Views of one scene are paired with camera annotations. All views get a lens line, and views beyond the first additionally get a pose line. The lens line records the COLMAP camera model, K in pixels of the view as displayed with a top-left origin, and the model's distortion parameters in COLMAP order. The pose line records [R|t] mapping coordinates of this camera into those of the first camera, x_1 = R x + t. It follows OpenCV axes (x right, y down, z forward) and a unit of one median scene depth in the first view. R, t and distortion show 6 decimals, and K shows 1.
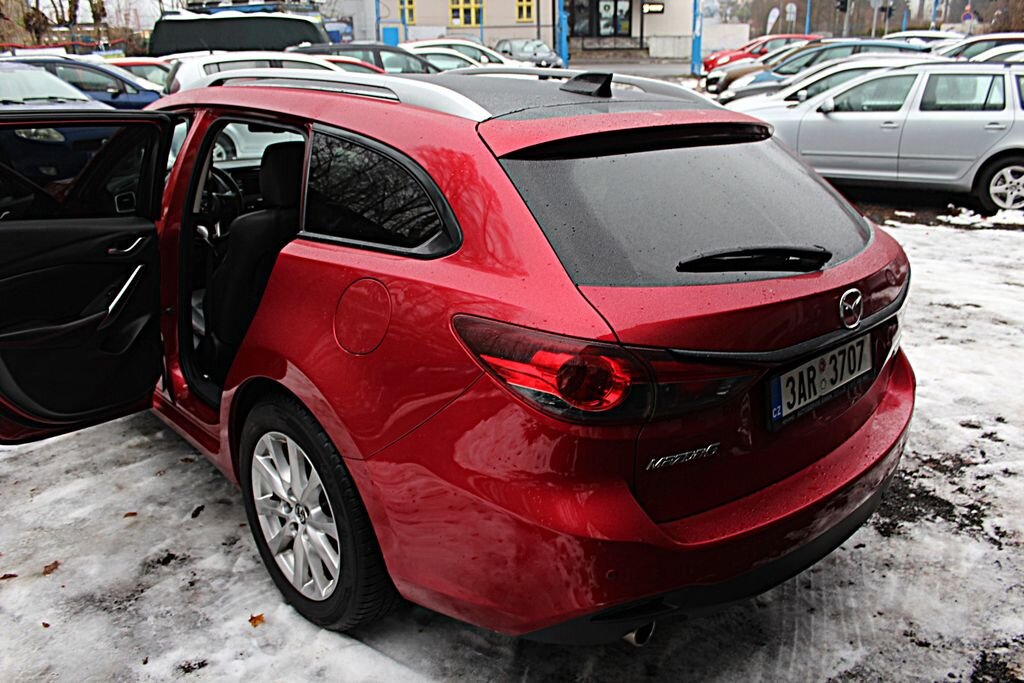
lens RADIAL K [[849.4, 0, 512.0], [0, 849.4, 341.5], [0, 0, 1]] dist [-0.165508, 0.151516]
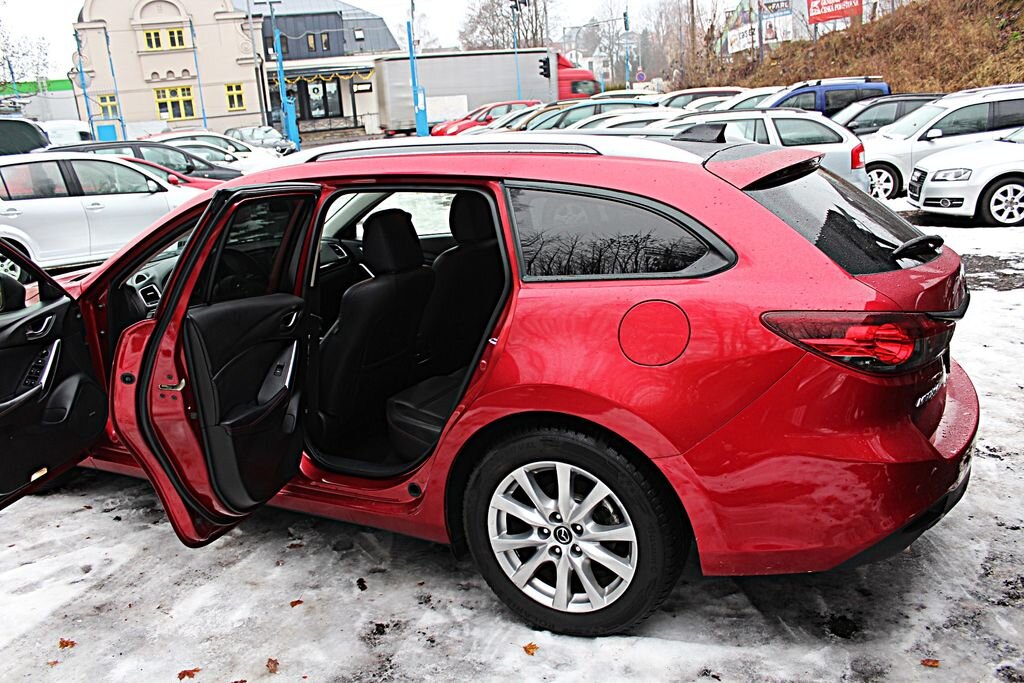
lens RADIAL K [[849.4, 0, 512.0], [0, 849.4, 341.5], [0, 0, 1]] dist [-0.165508, 0.151516]
pose [[0.937621, -0.142633, 0.317053, -0.102574], [0.169862, 0.983651, -0.059819, 0.002381], [-0.303337, 0.109943, 0.946520, -0.005095]]
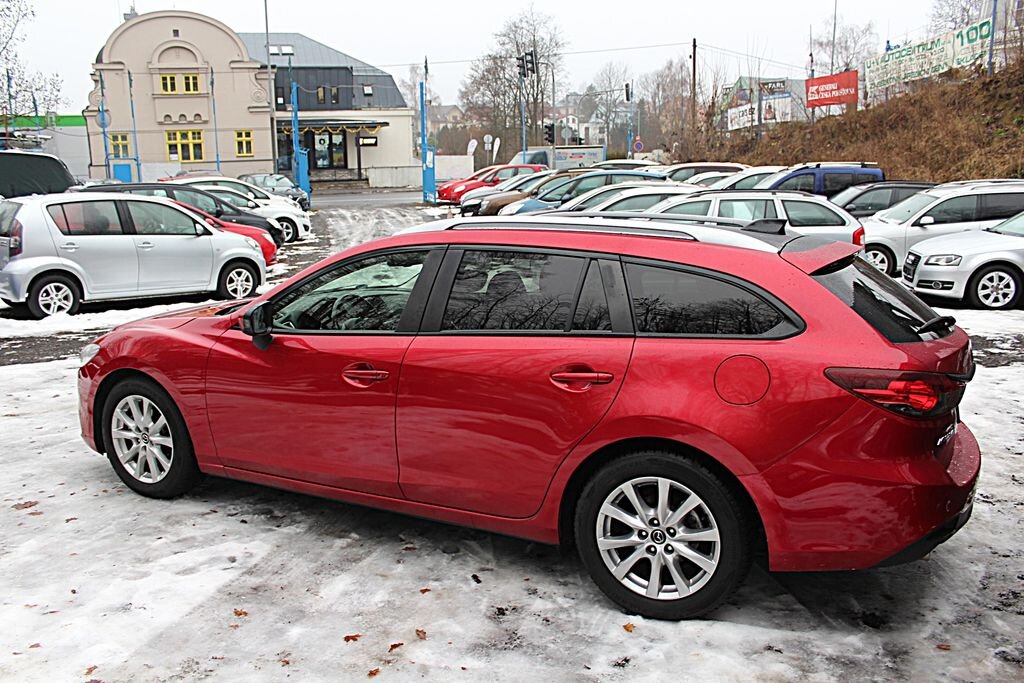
lens RADIAL K [[849.4, 0, 512.0], [0, 849.4, 341.5], [0, 0, 1]] dist [-0.165508, 0.151516]
pose [[0.936505, -0.071327, 0.343324, -0.152161], [0.120564, 0.984898, -0.124255, 0.005477], [-0.329277, 0.157758, 0.930961, -0.040064]]
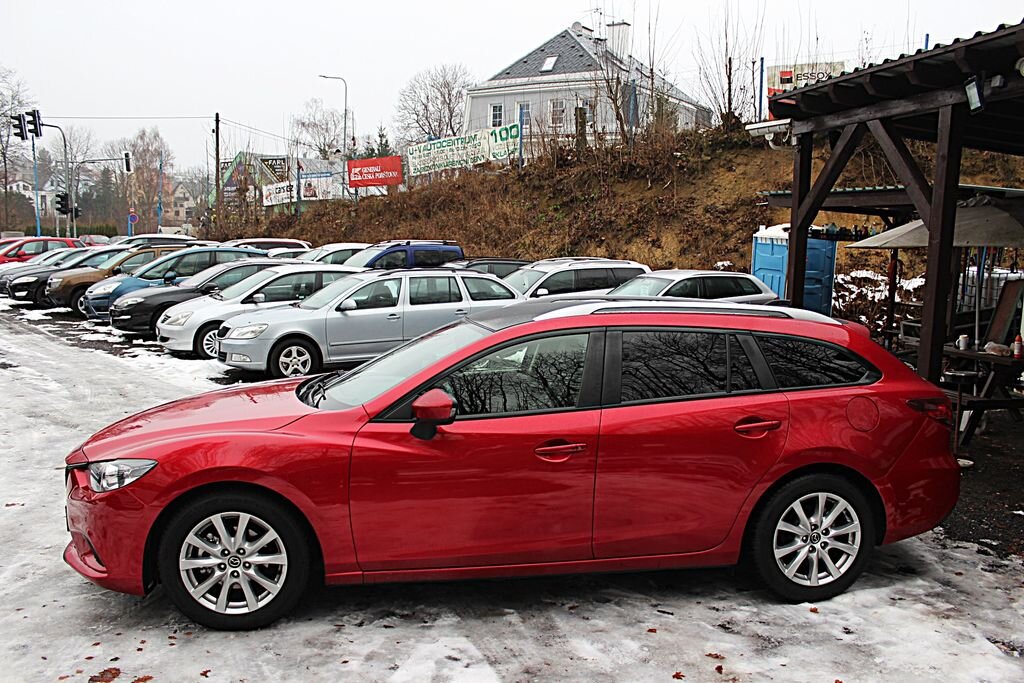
lens RADIAL K [[849.4, 0, 512.0], [0, 849.4, 341.5], [0, 0, 1]] dist [-0.165508, 0.151516]
pose [[0.560837, -0.075559, 0.824471, -0.343207], [0.258368, 0.962068, -0.087583, -0.036196], [-0.786580, 0.262137, 0.559085, 0.065810]]
